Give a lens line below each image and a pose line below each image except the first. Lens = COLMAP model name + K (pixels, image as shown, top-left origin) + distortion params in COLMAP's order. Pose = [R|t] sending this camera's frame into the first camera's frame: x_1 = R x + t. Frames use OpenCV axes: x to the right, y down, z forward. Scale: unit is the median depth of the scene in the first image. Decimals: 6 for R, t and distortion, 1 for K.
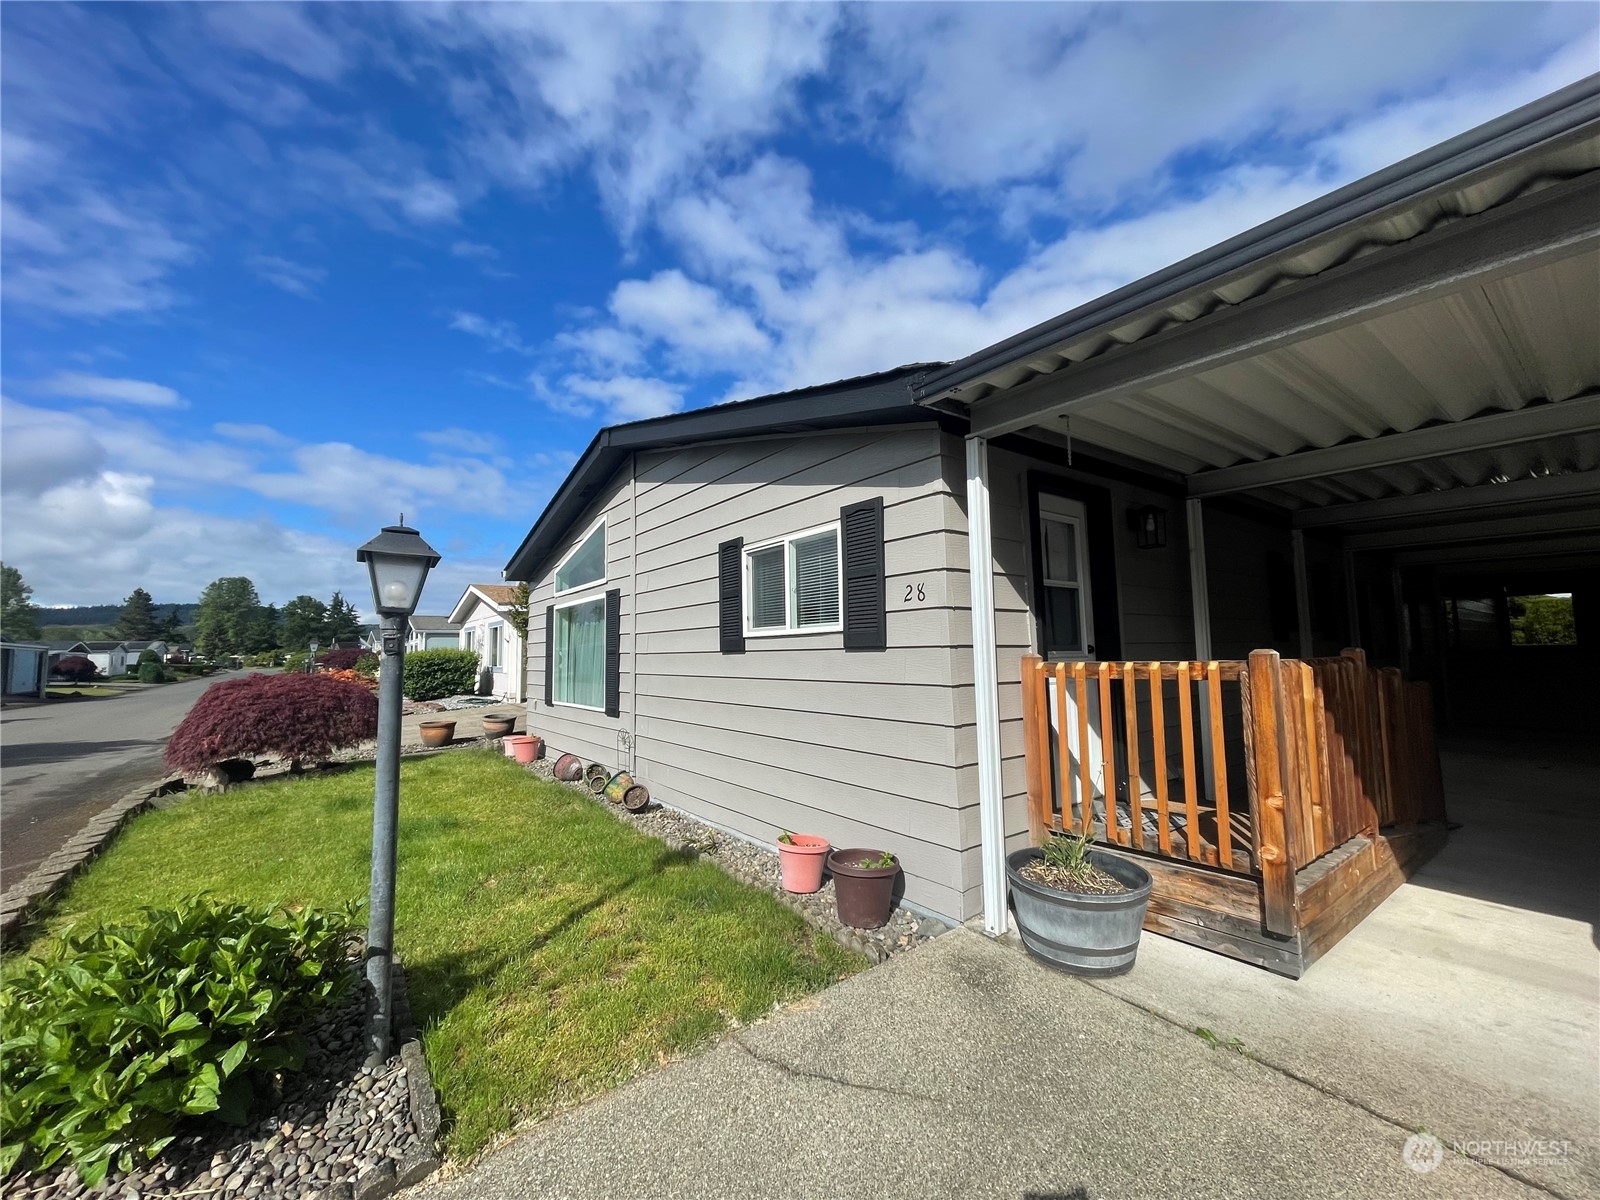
lens RADIAL K [[648.6, 0, 800.0], [0, 648.6, 600.0], [0, 0, 1]] dist [0.002068, 0.000514]
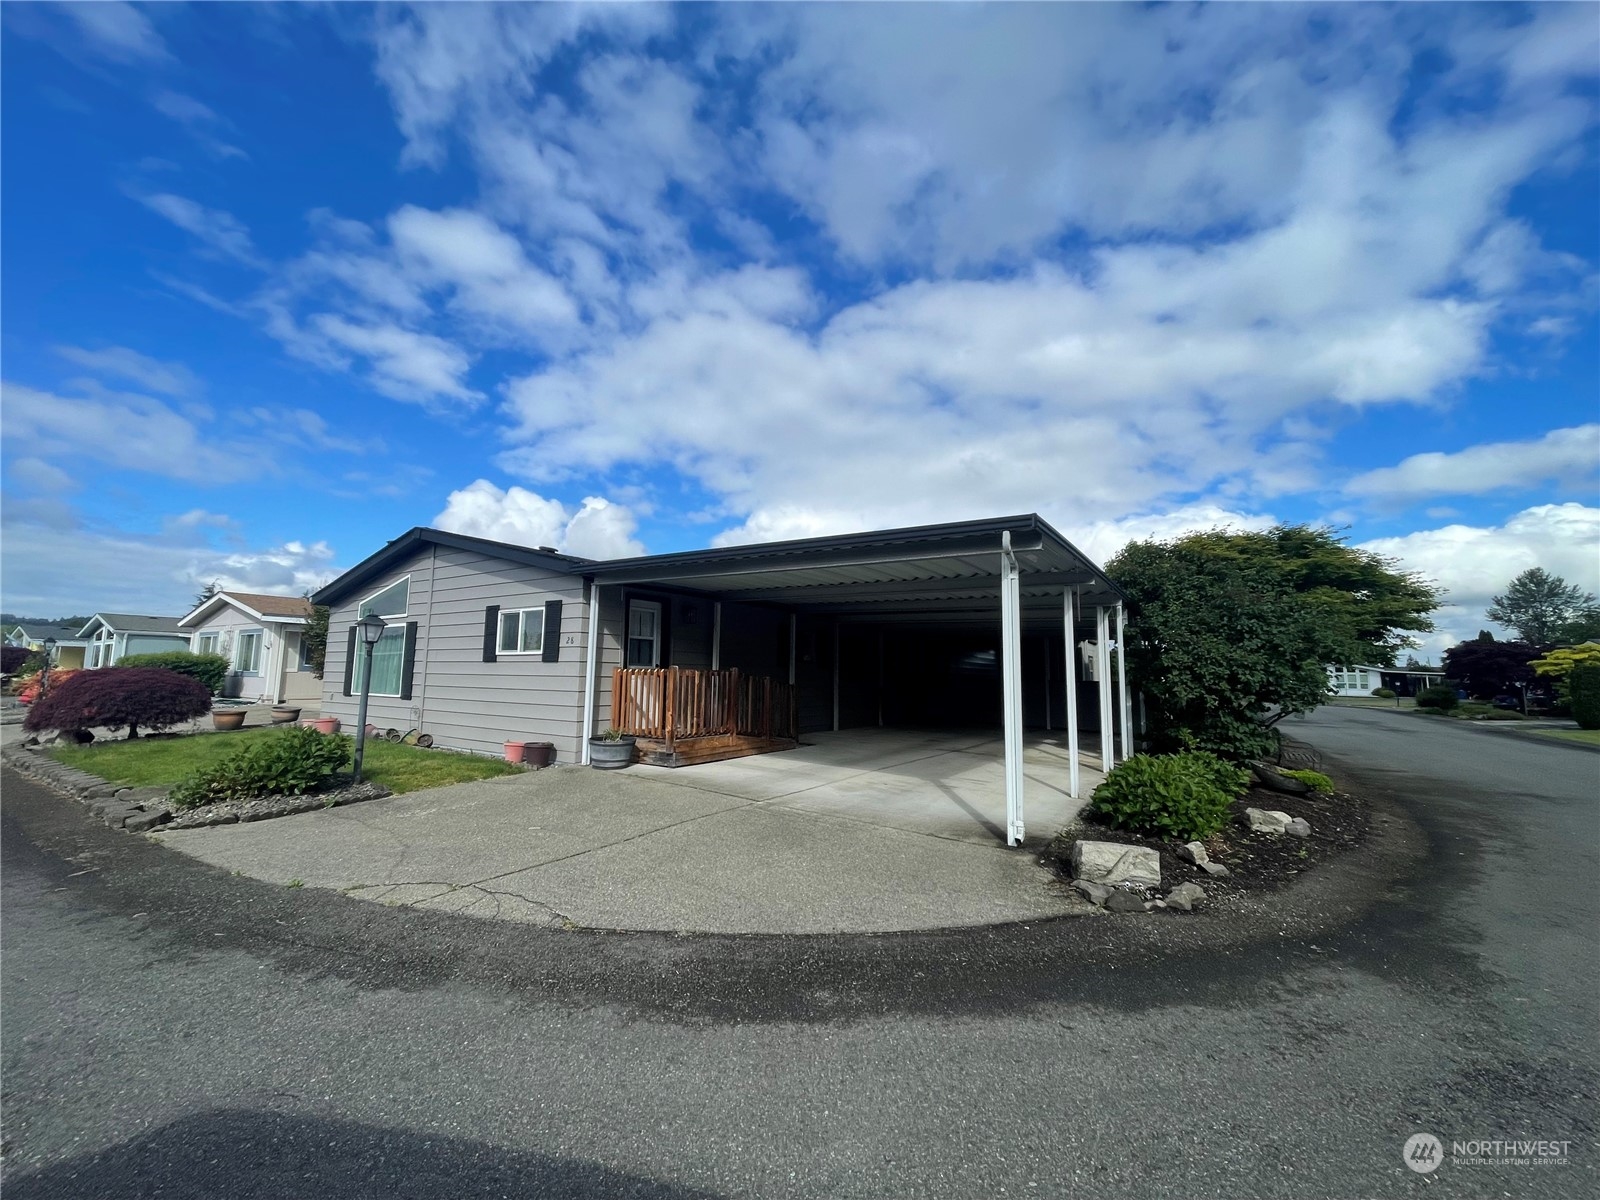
lens RADIAL K [[659.2, 0, 819.5], [0, 659.2, 595.9], [0, 0, 1]] dist [-0.001947, 0.000122]
pose [[0.938671, 0.070240, 0.337583, 0.152991], [-0.057328, 0.997197, -0.048078, -0.084649], [-0.340014, 0.025777, 0.940067, -1.283209]]
